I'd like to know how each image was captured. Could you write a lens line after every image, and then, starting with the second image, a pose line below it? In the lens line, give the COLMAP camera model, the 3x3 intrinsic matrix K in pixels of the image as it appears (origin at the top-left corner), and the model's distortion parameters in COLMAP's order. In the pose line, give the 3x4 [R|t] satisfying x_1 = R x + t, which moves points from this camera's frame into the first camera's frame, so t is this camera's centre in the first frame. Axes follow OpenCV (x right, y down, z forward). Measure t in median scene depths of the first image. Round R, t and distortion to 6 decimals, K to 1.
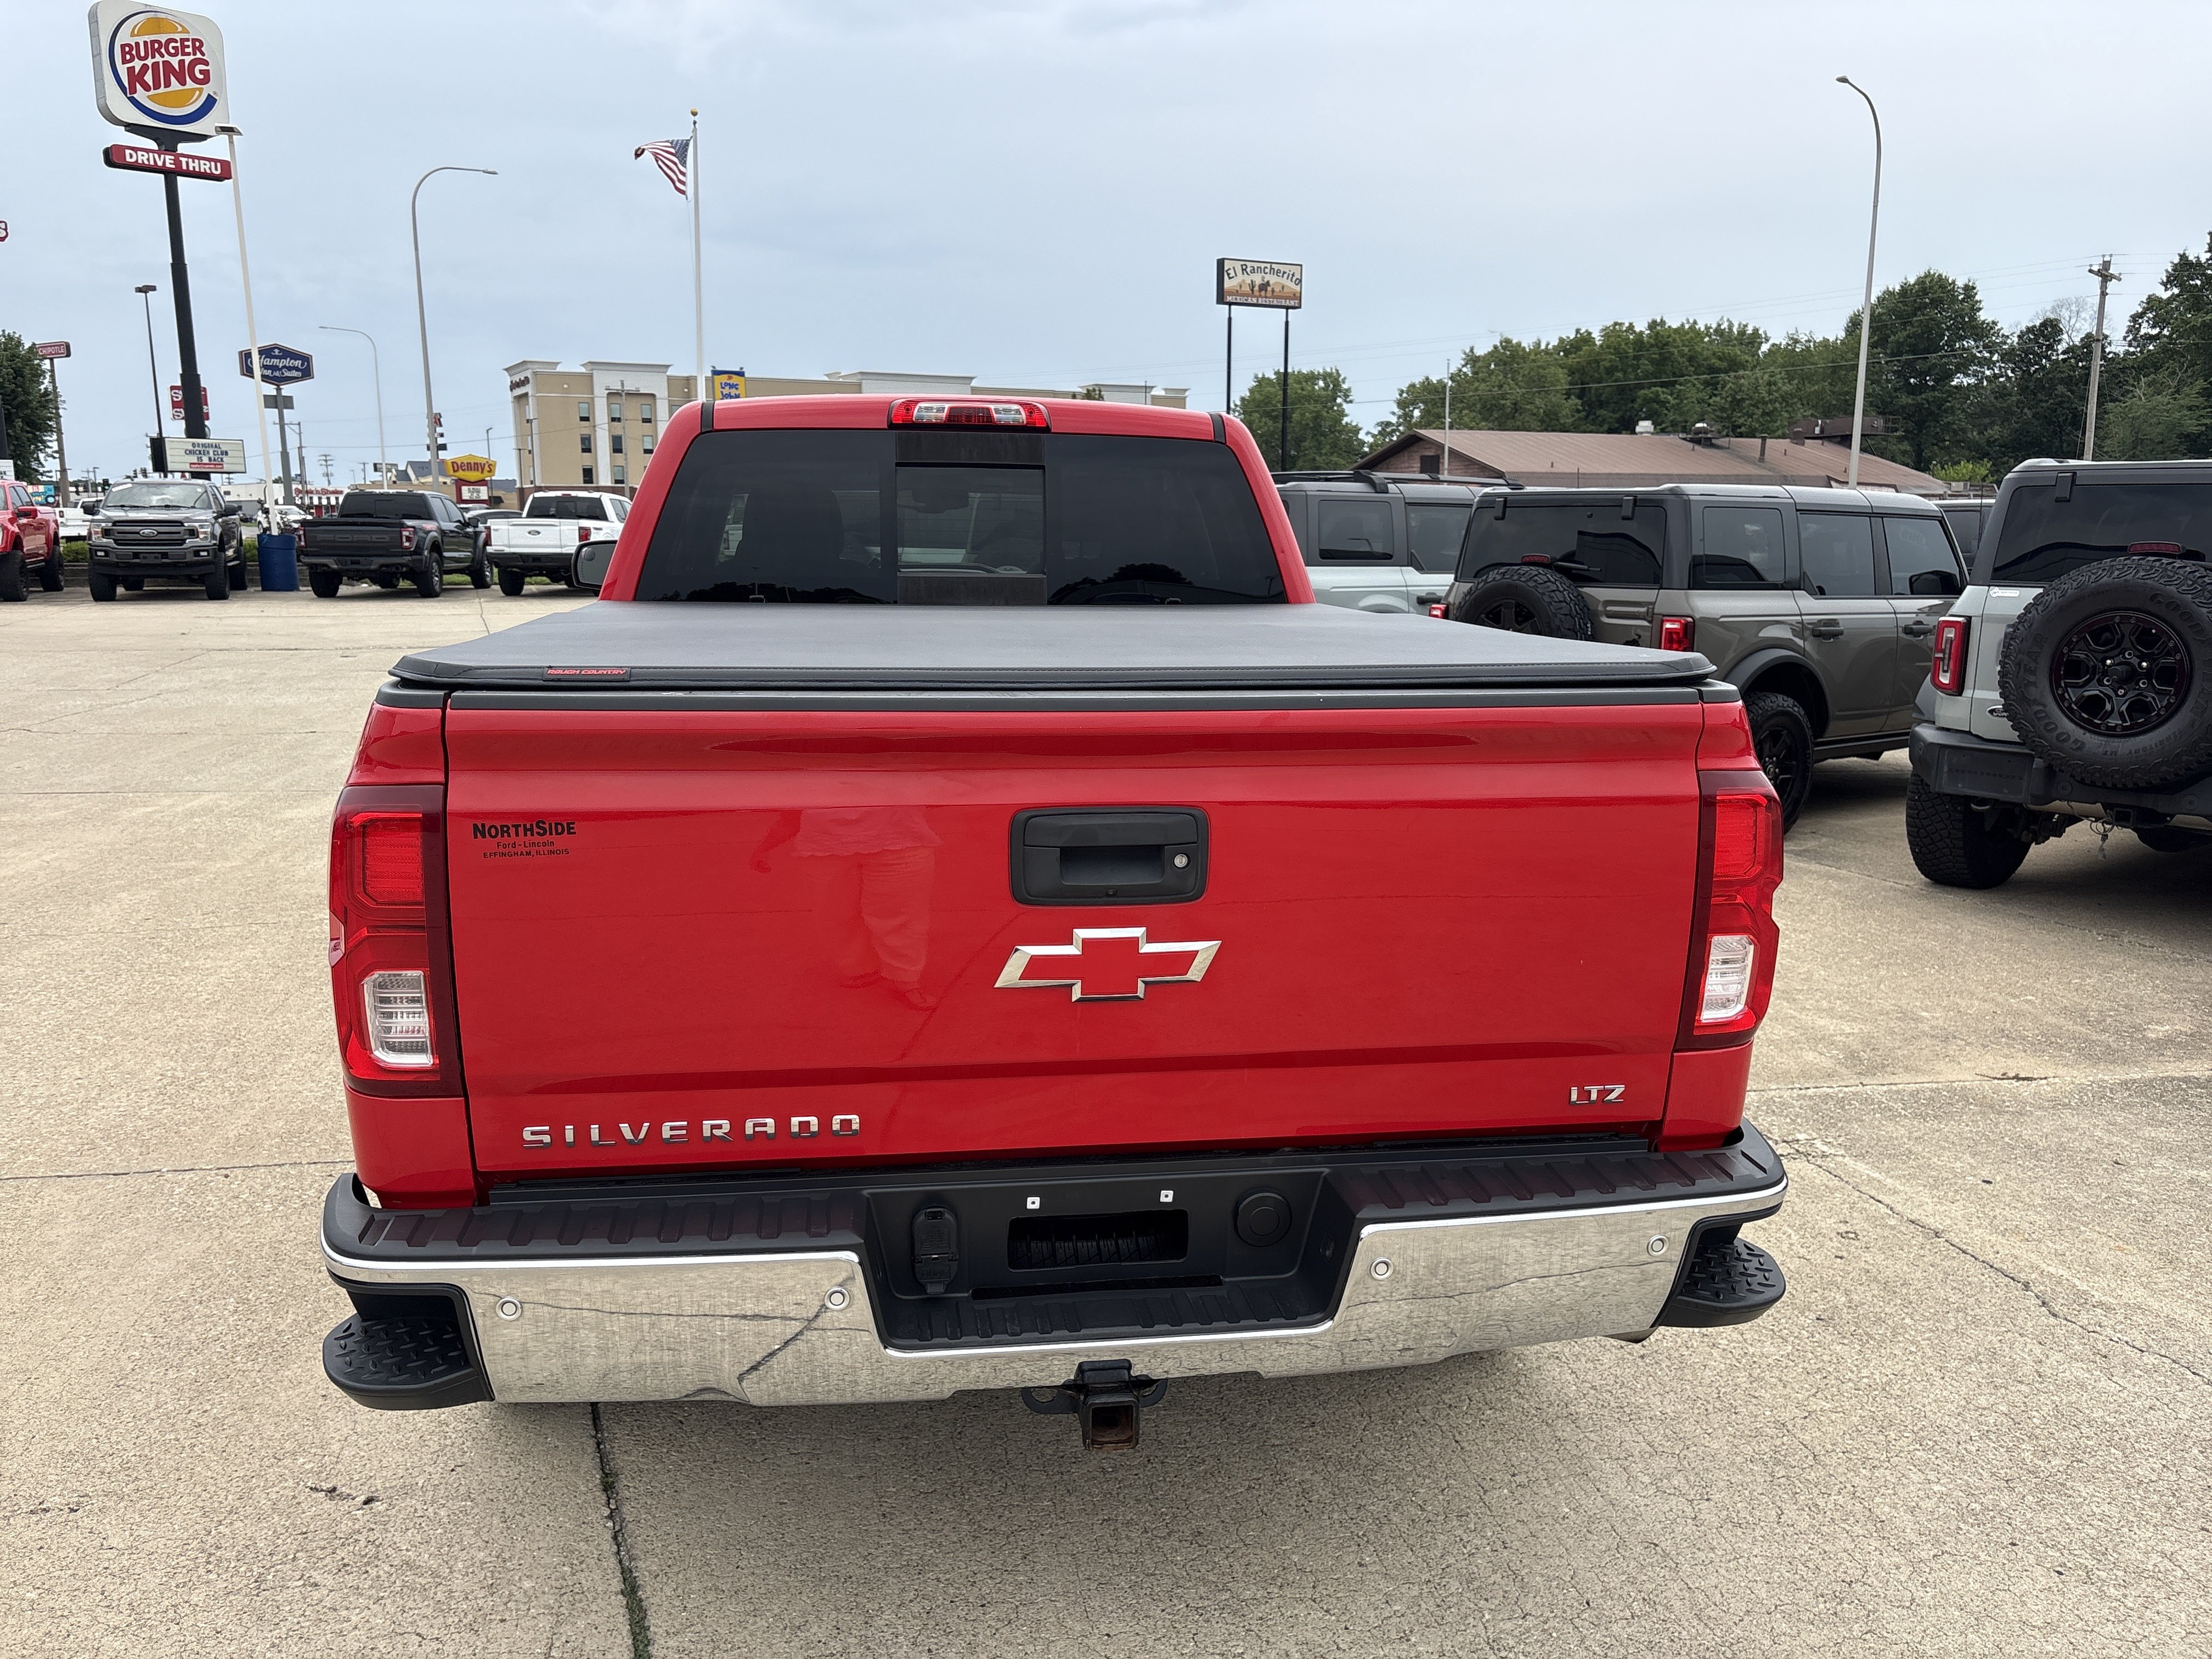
lens RADIAL K [[1648.6, 0, 1112.8], [0, 1648.6, 799.2], [0, 0, 1]] dist [0.041999, -0.045083]
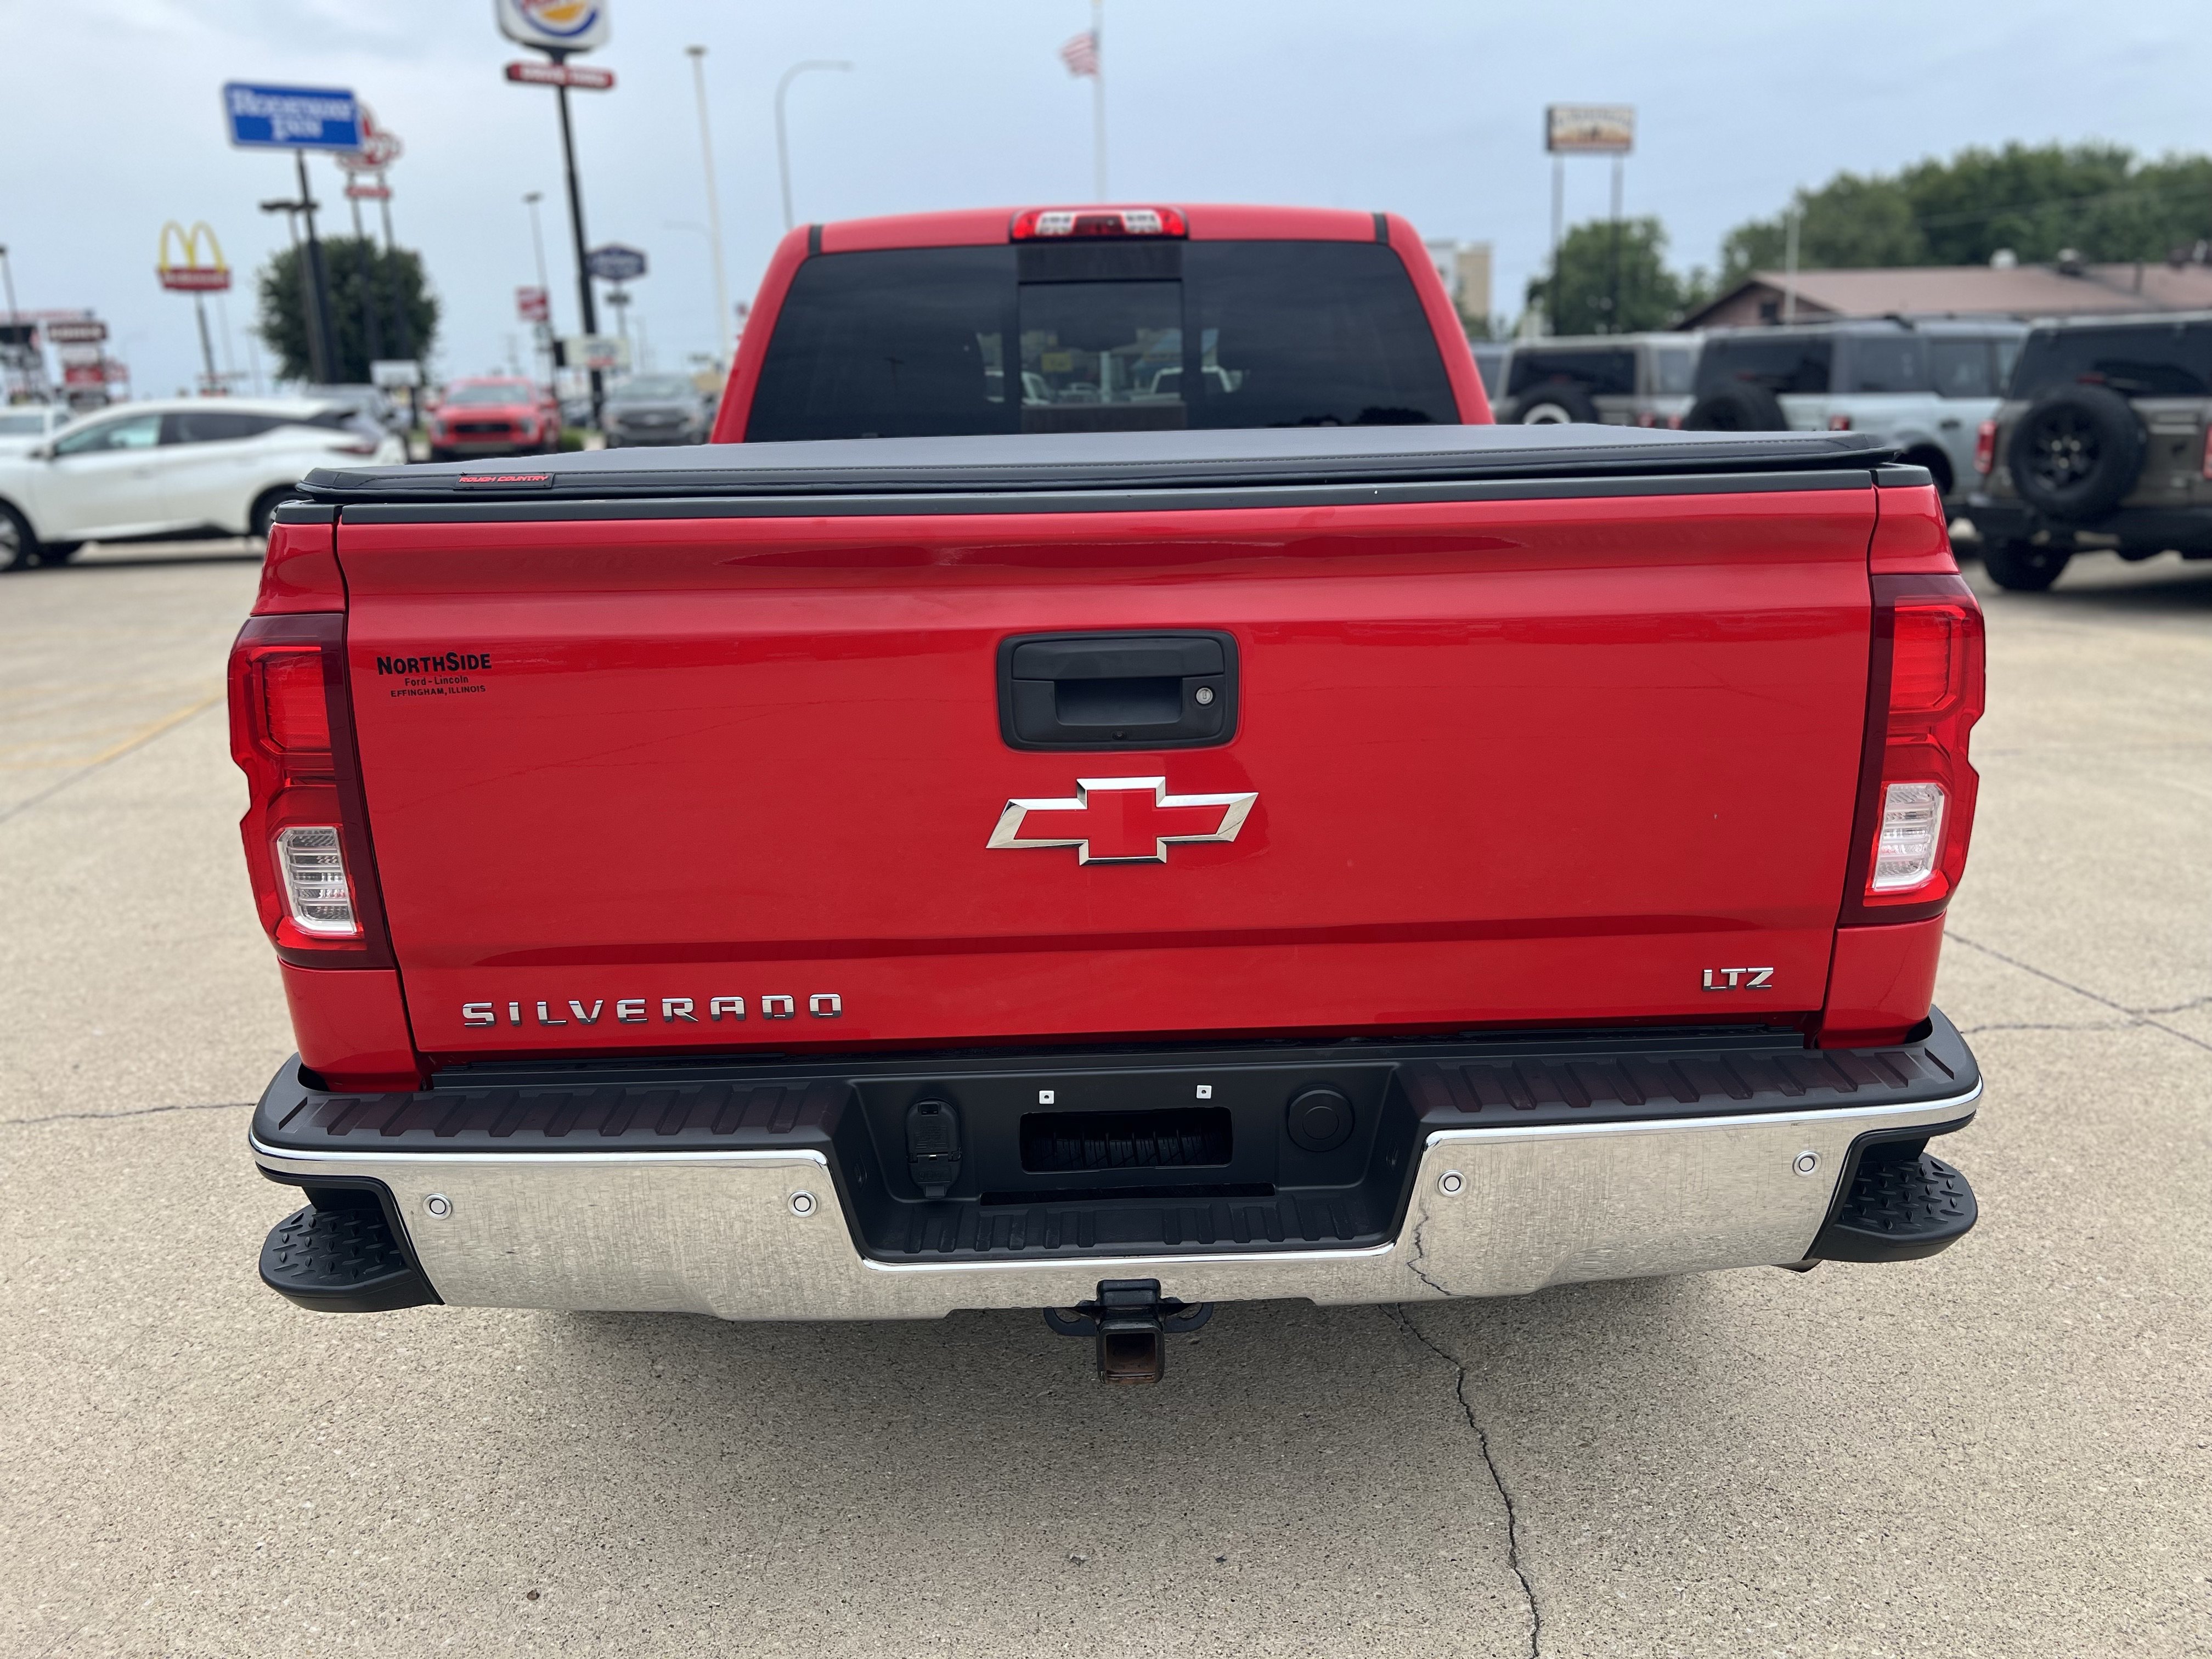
lens RADIAL K [[1648.6, 0, 1172.9], [0, 1648.6, 793.7], [0, 0, 1]] dist [0.041999, -0.045083]
pose [[0.991685, -0.004655, -0.128605, 0.124125], [0.013635, 0.997521, 0.069037, 0.027638], [0.127965, -0.070216, 0.989290, 0.165627]]
